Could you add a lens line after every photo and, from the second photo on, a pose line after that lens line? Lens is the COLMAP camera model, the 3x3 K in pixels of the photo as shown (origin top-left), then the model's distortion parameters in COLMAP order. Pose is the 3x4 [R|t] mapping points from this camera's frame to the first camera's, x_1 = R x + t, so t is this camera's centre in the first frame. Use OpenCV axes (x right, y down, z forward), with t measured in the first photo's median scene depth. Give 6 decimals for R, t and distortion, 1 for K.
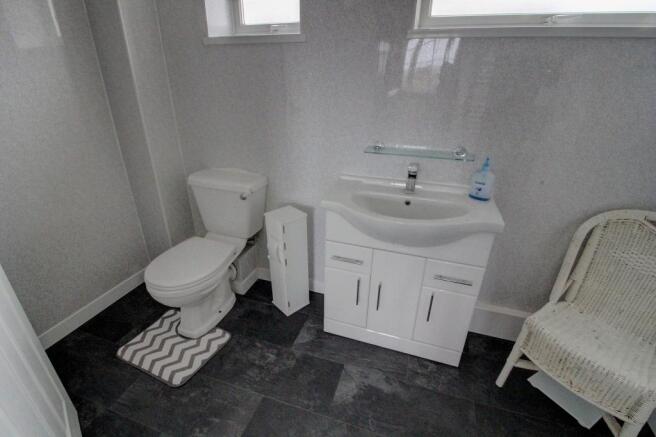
lens RADIAL K [[308.5, 0, 326.5], [0, 308.5, 218.2], [0, 0, 1]] dist [-0.009330, 0.000039]
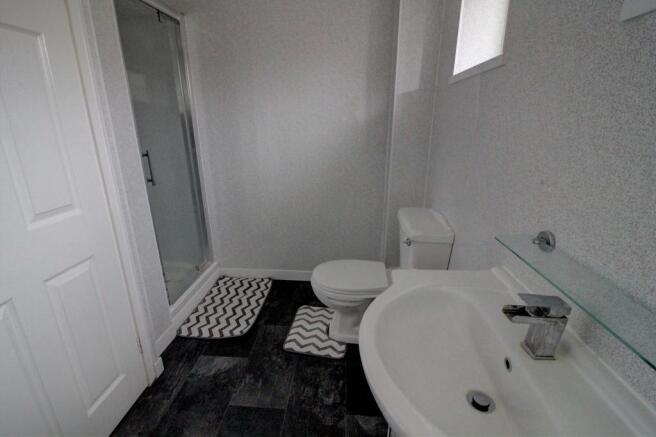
lens RADIAL K [[308.5, 0, 327.5], [0, 308.5, 220.9], [0, 0, 1]] dist [-0.009330, 0.000039]
pose [[0.251221, 0.288575, -0.923912, 0.527980], [-0.401480, 0.899607, 0.171817, -0.197593], [0.880739, 0.327768, 0.341857, 0.496557]]
